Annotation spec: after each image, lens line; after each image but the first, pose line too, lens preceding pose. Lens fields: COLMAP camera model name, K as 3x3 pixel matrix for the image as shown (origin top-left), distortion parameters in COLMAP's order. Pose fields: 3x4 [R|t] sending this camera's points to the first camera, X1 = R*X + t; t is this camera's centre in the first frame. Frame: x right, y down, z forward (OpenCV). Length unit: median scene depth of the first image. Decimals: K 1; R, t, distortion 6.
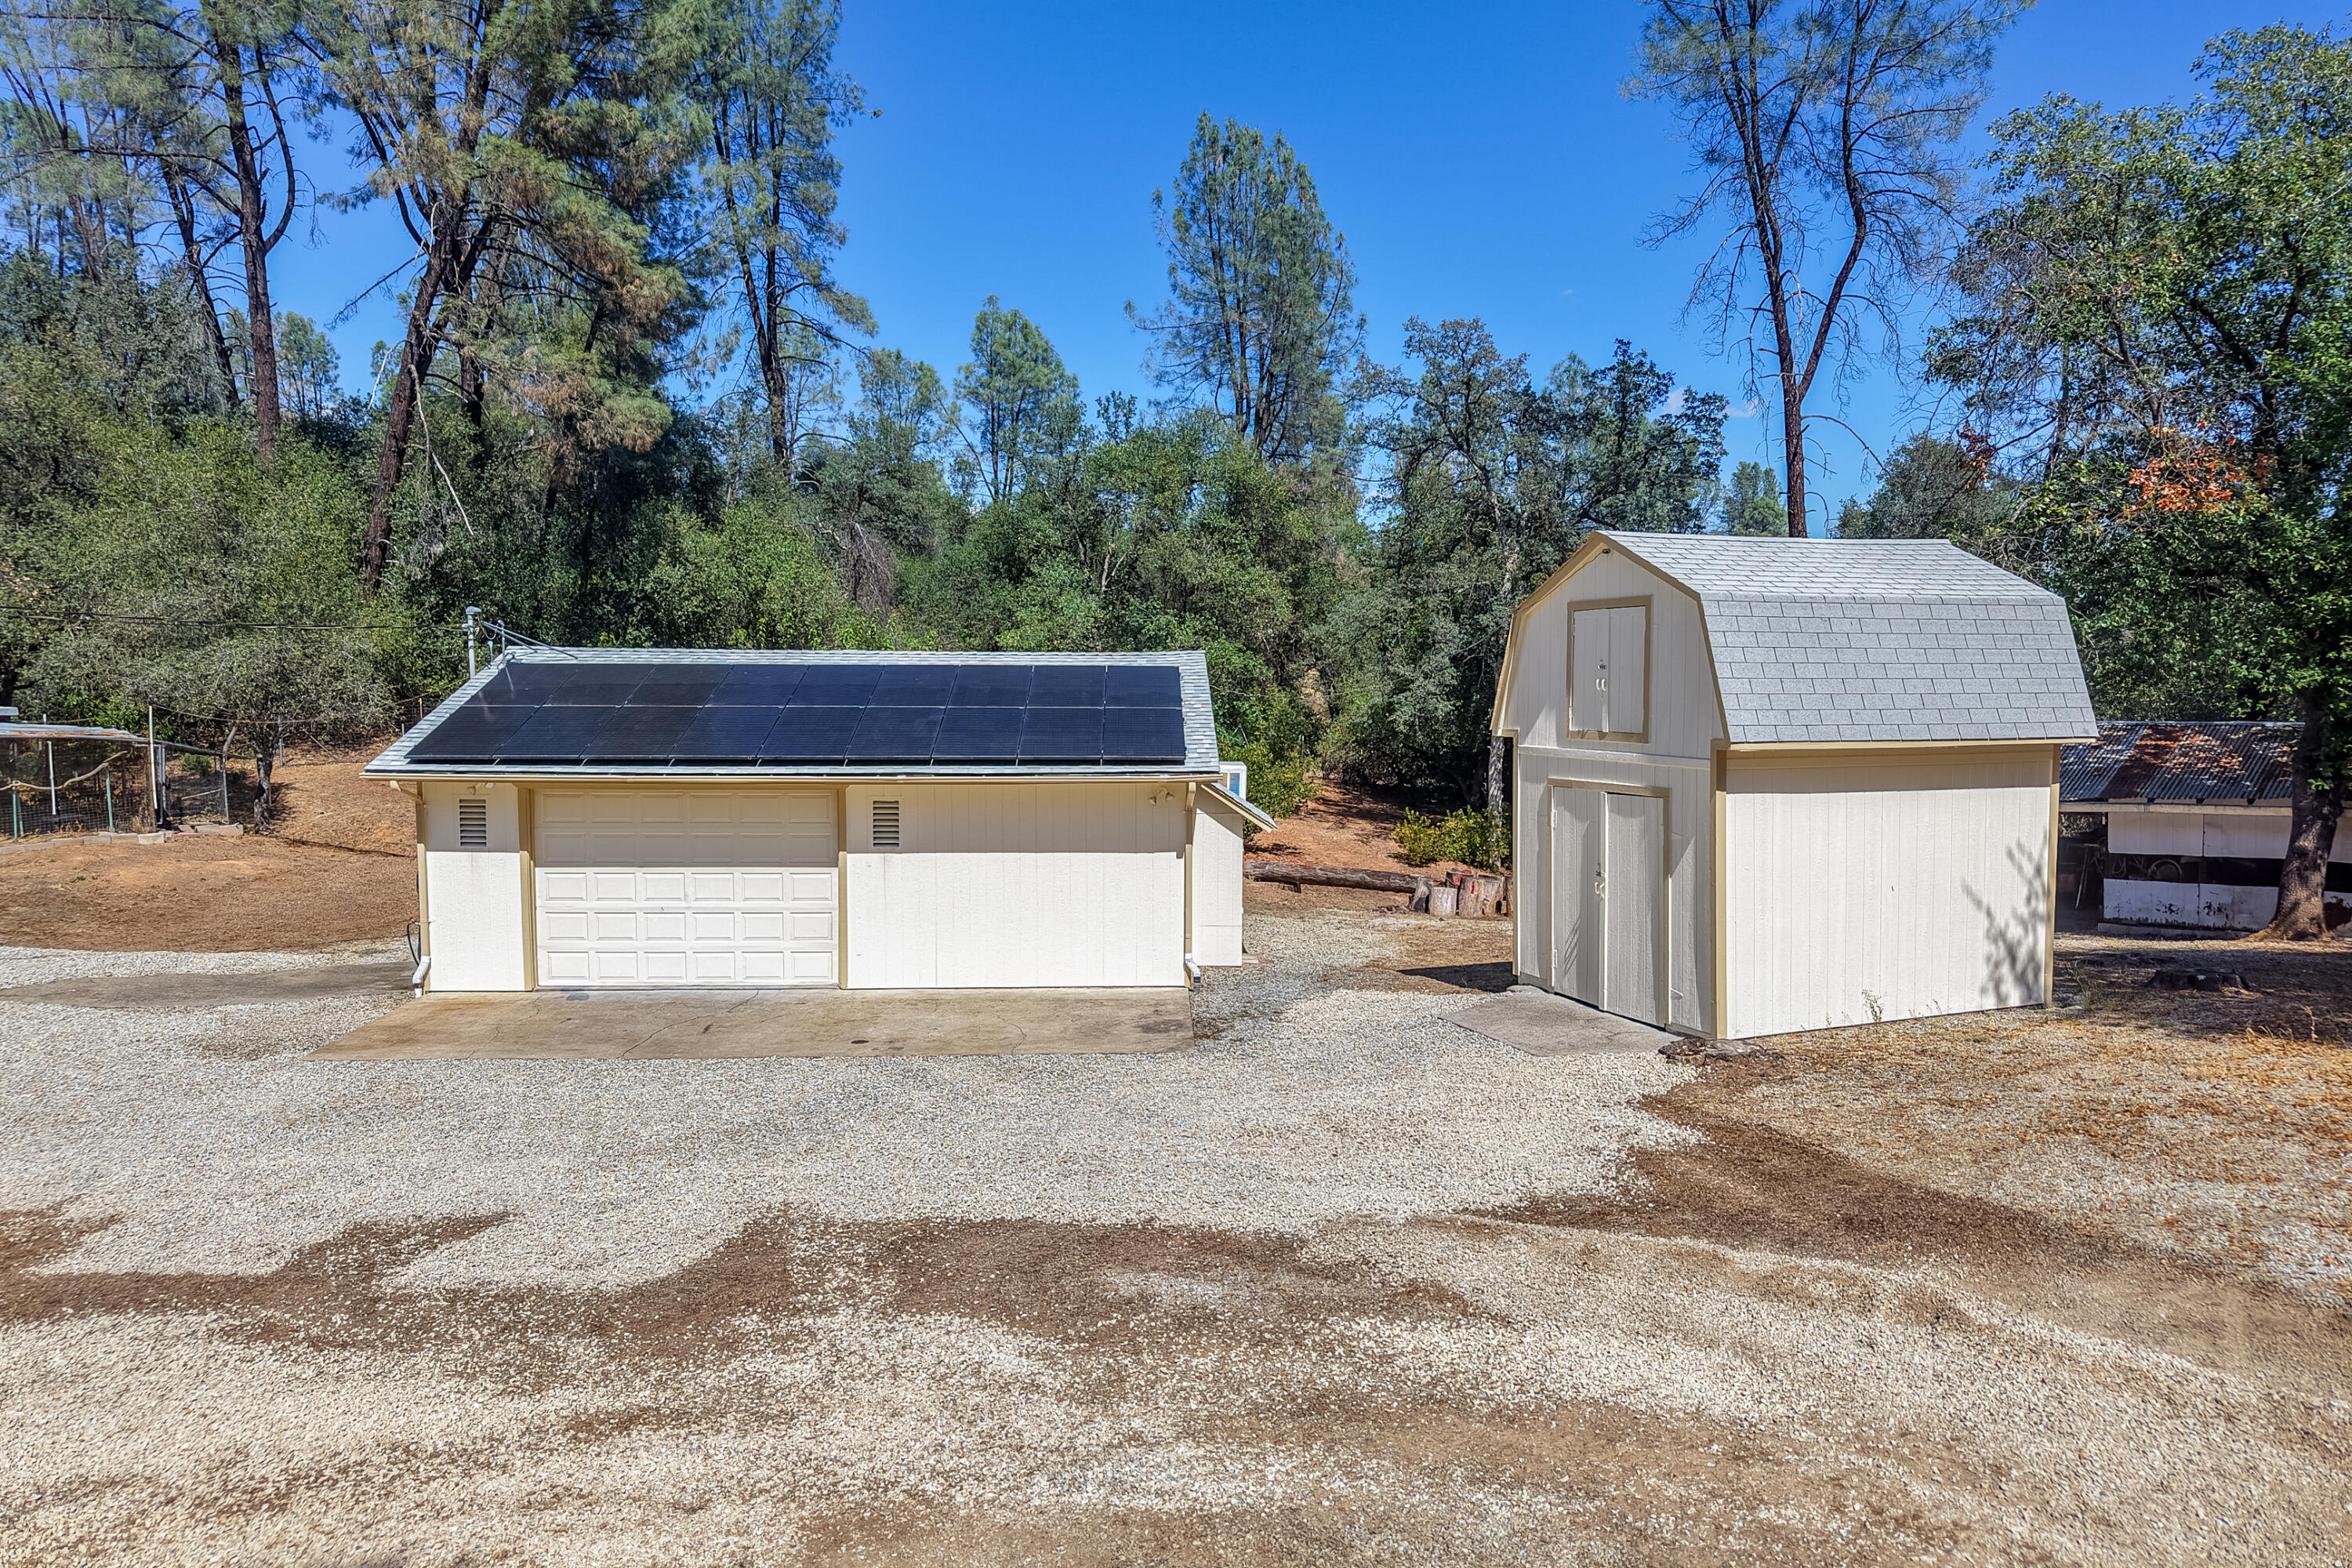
lens RADIAL K [[1576.1, 0, 1176.0], [0, 1576.1, 784.0], [0, 0, 1]] dist [0.003842, -0.003631]
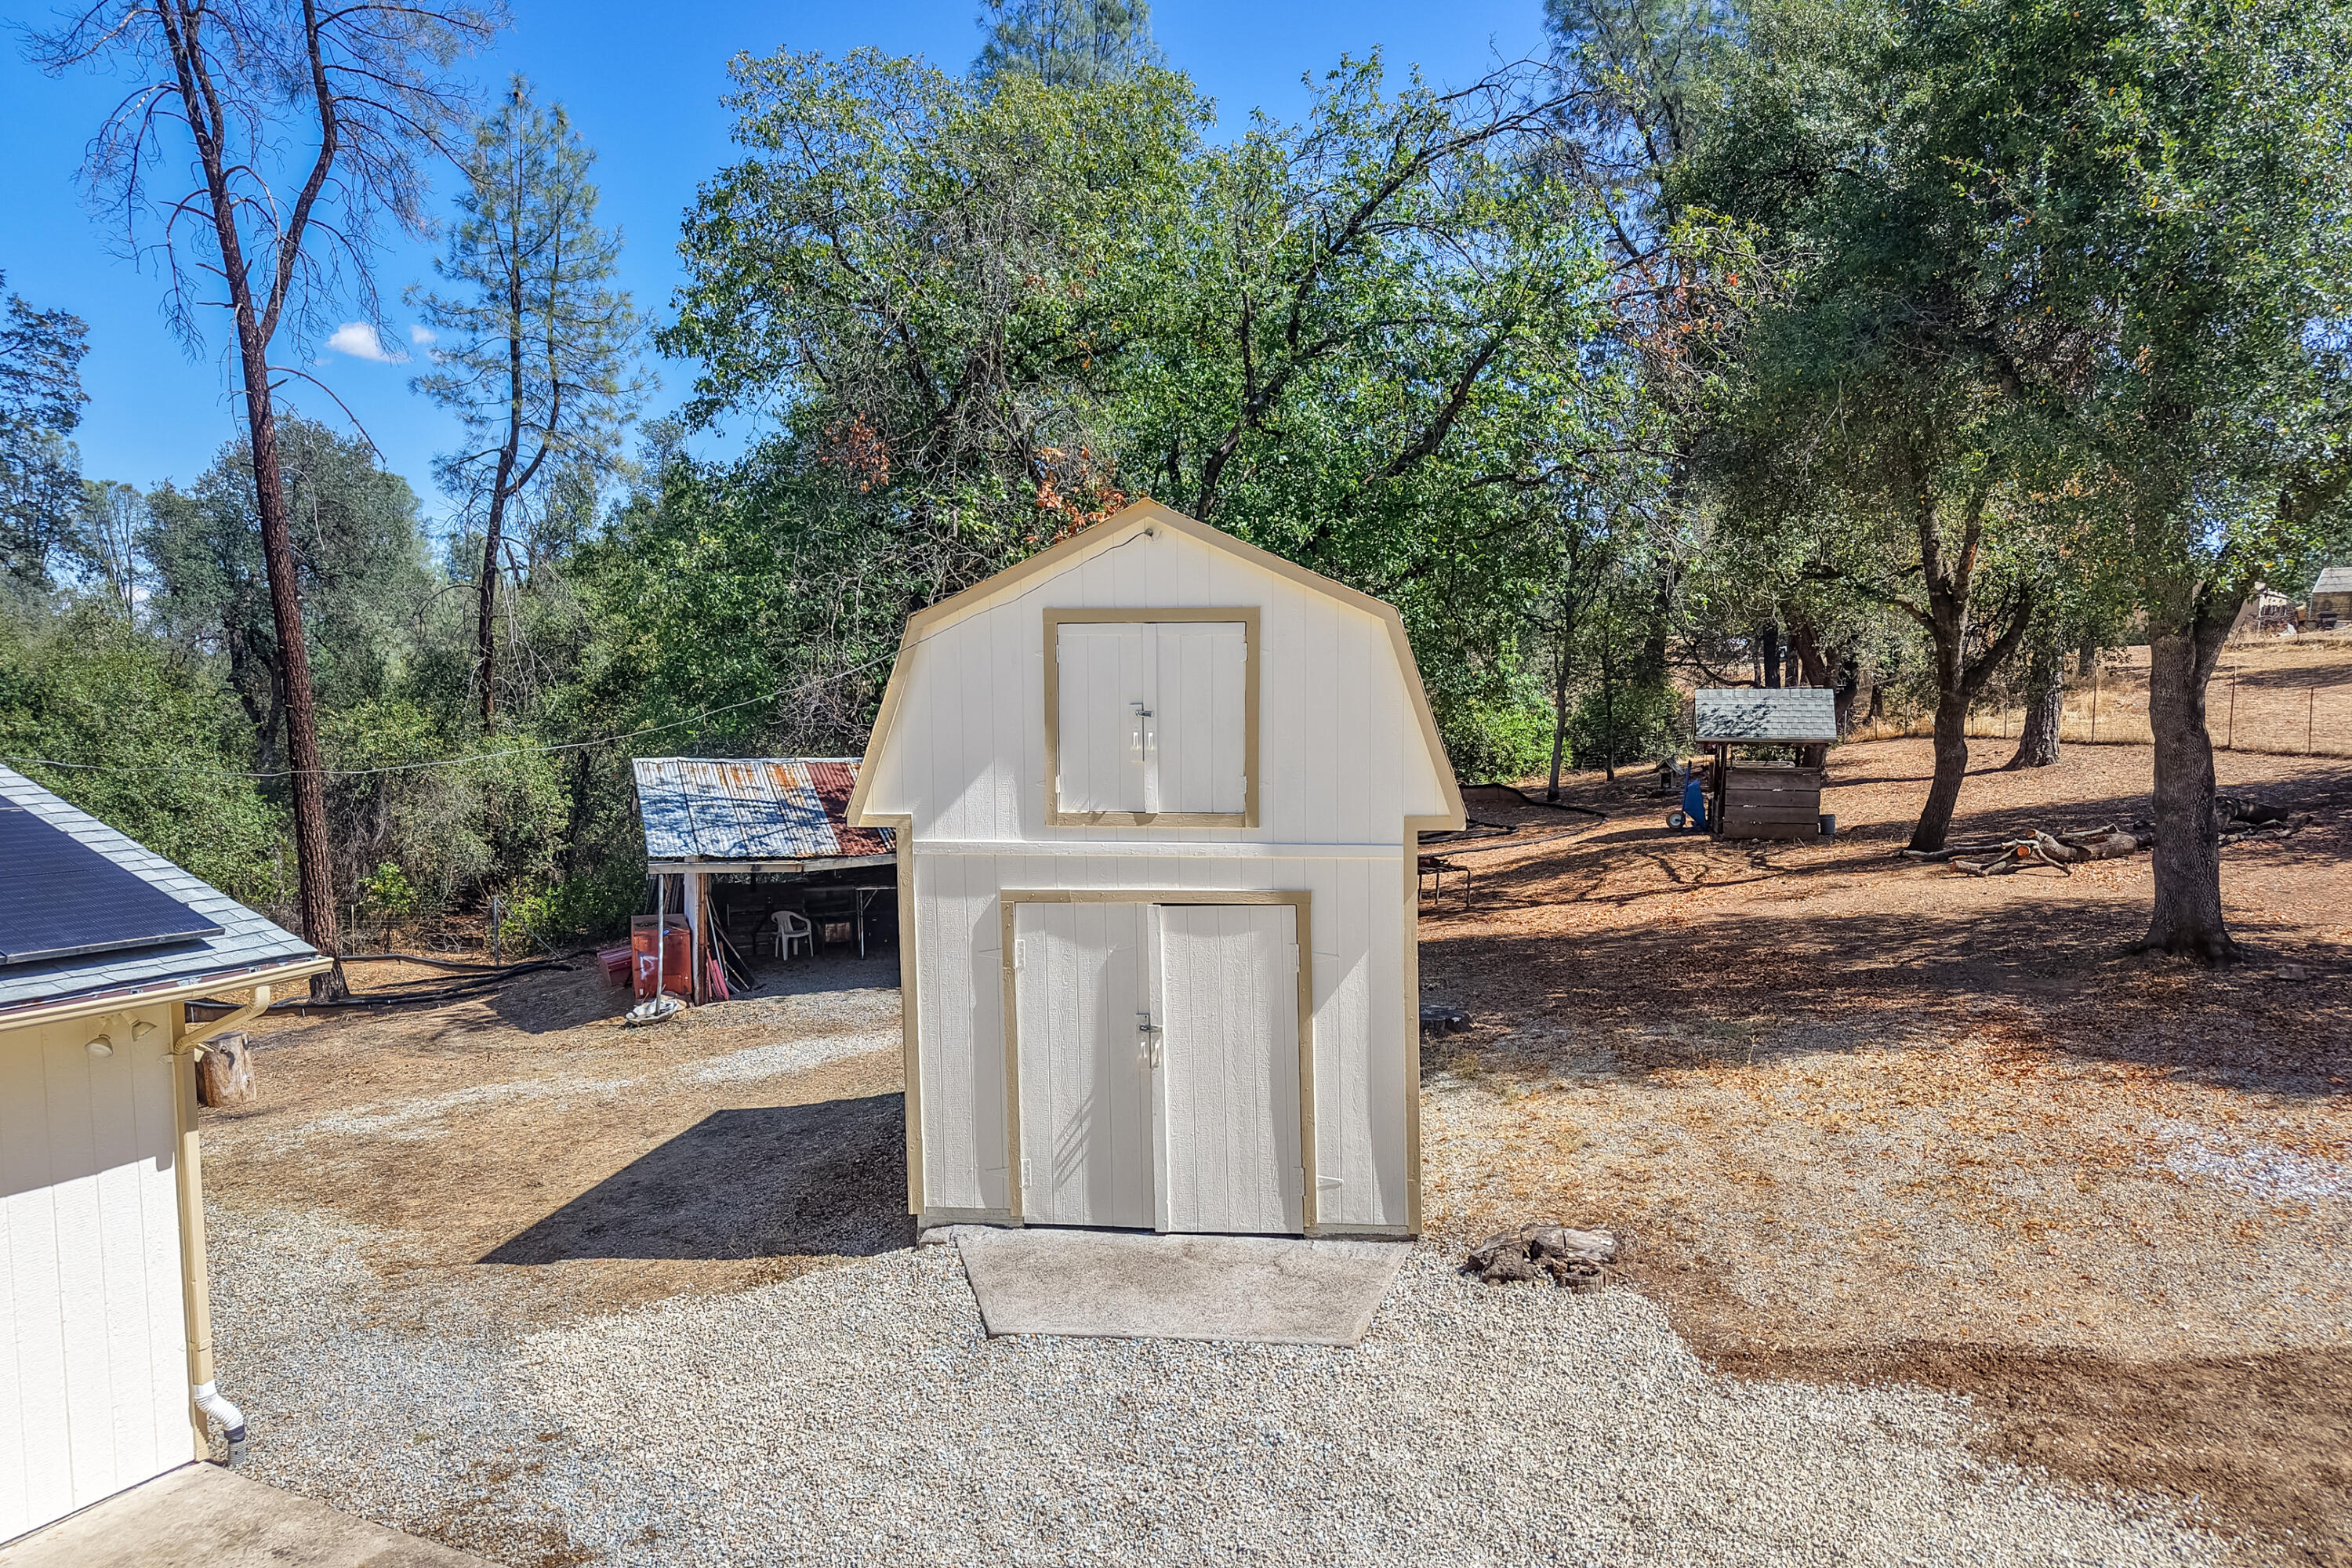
lens RADIAL K [[1615.3, 0, 1175.9], [0, 1615.3, 843.9], [0, 0, 1]] dist [0.024631, -0.005606]
pose [[0.465793, -0.083867, 0.880910, -0.102149], [0.064844, 0.996057, 0.060543, -0.019580], [-0.882514, 0.028921, 0.469395, 0.221466]]
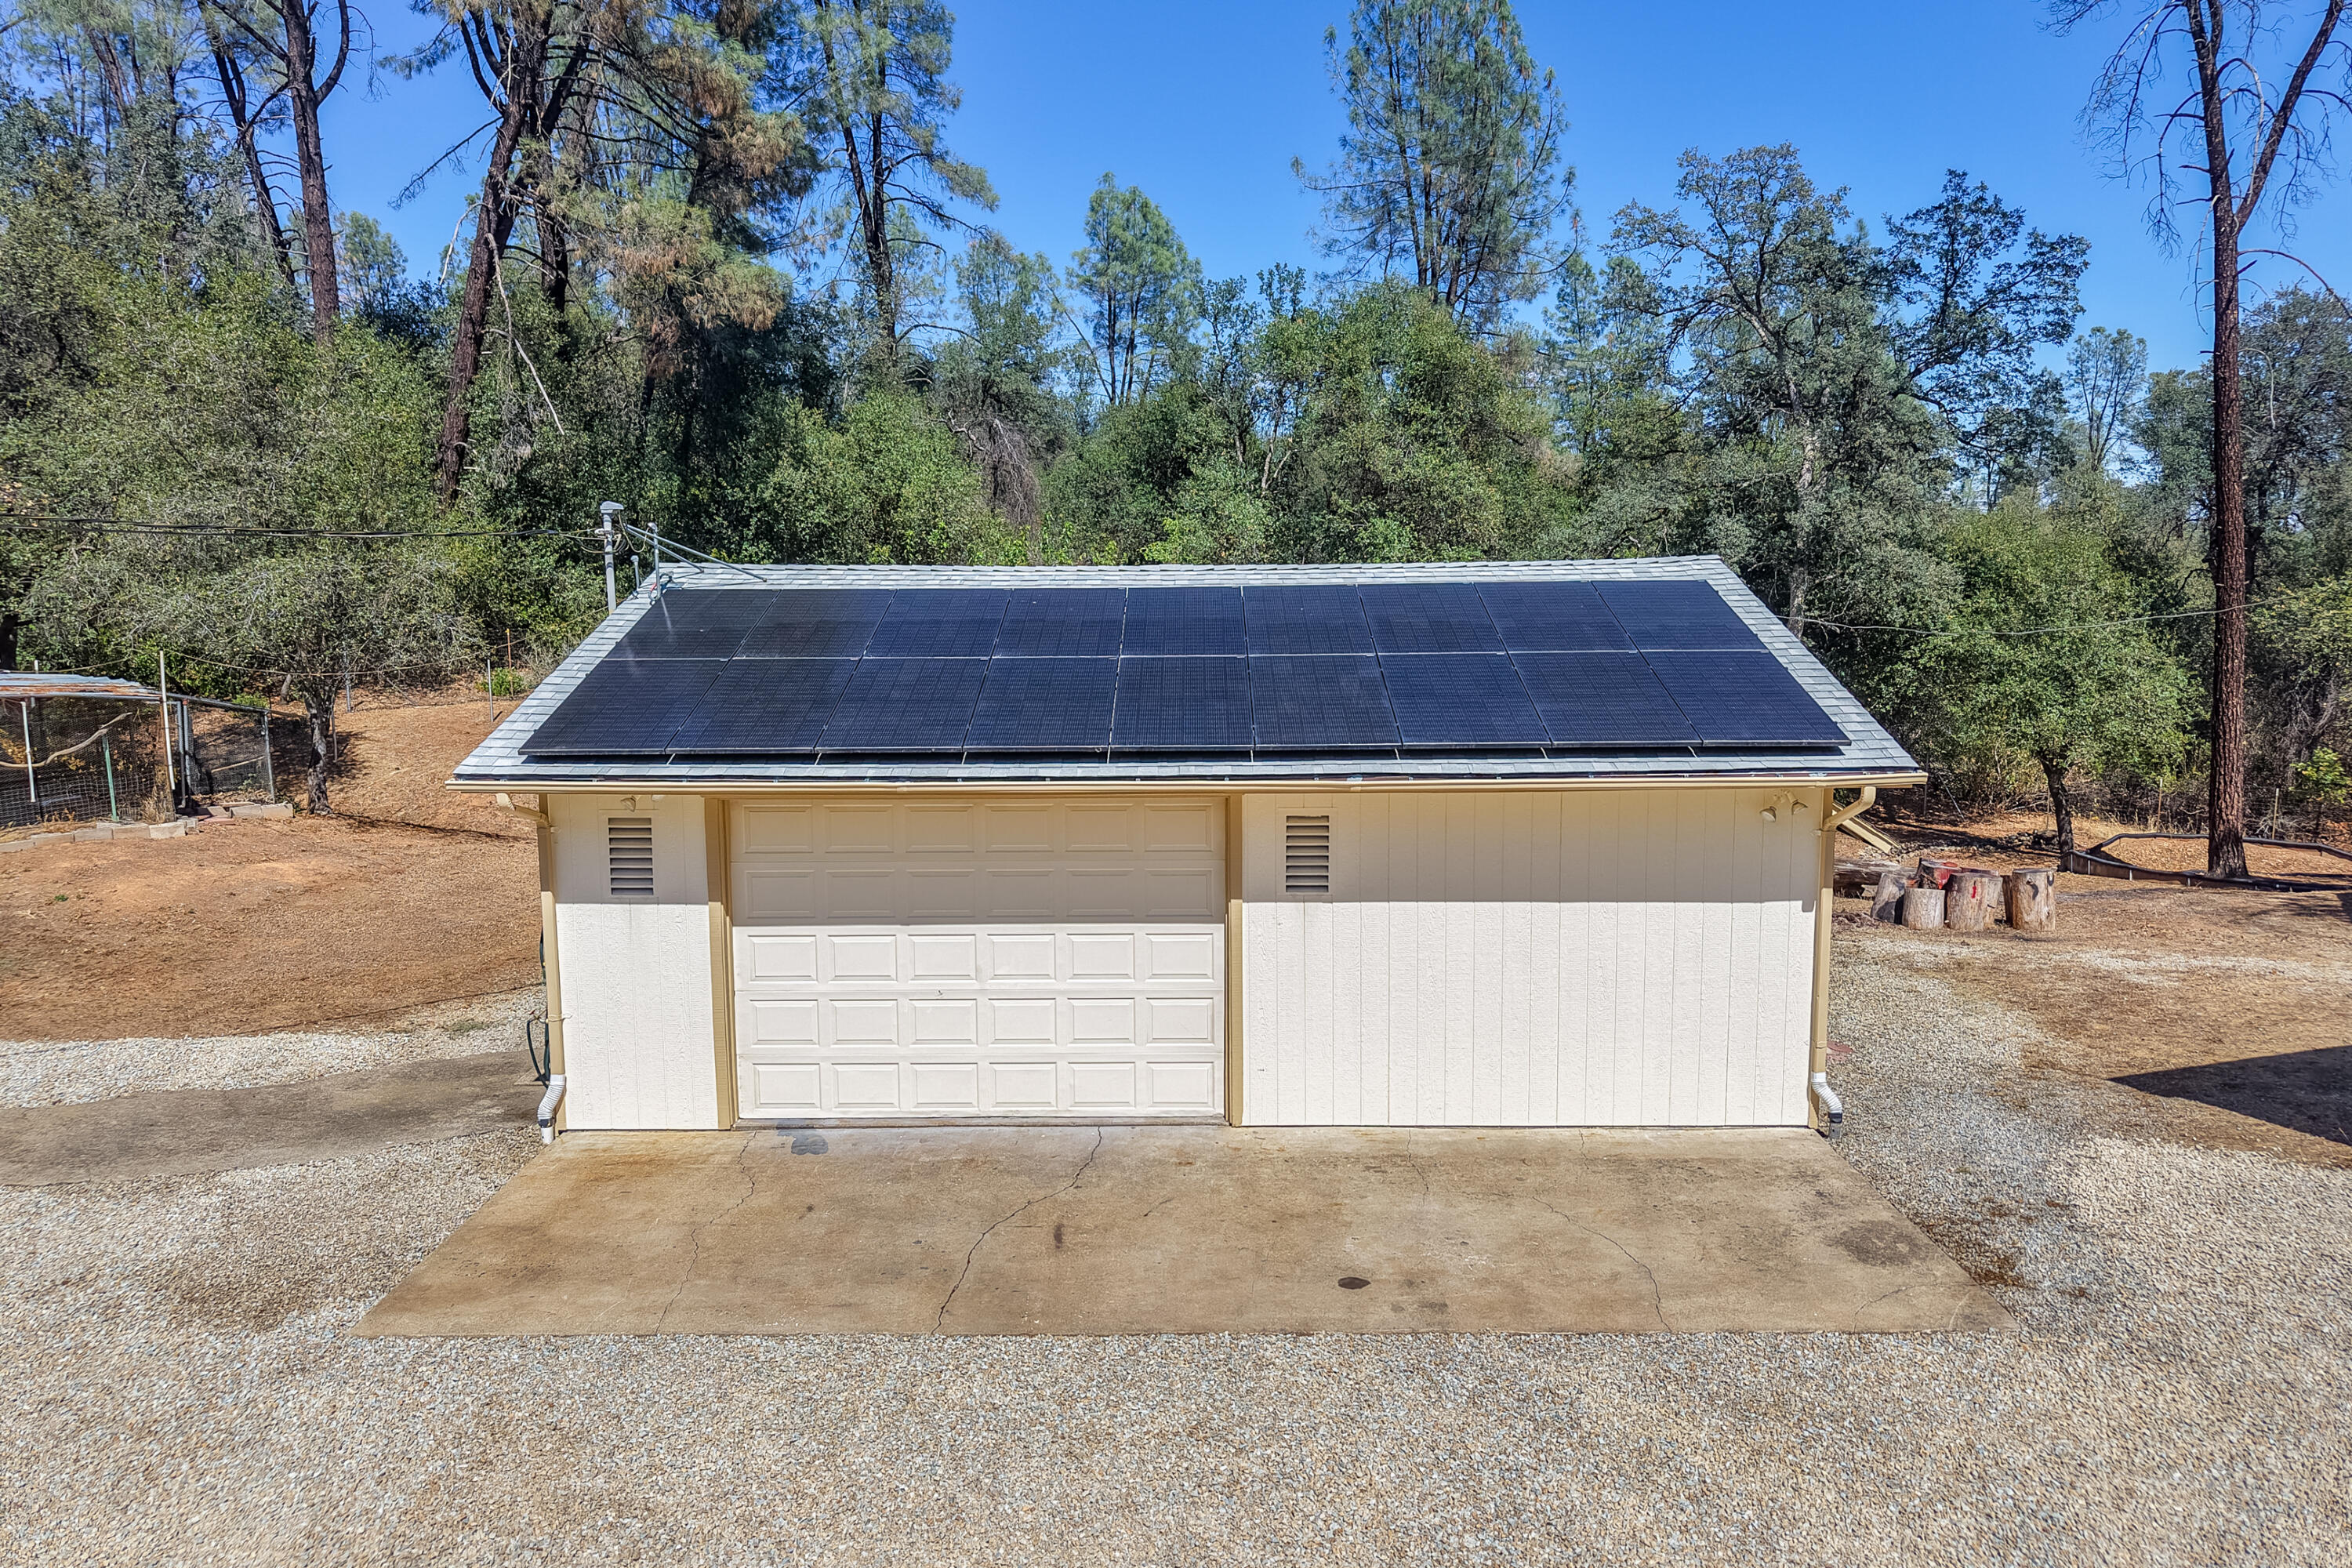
lens RADIAL K [[1585.2, 0, 1173.0], [0, 1585.2, 754.8], [0, 0, 1]] dist [0.007011, -0.003615]
pose [[0.998997, -0.005334, -0.044460, -0.086446], [0.006884, 0.999371, 0.034780, -0.013888], [0.044247, -0.035051, 0.998406, 0.165434]]
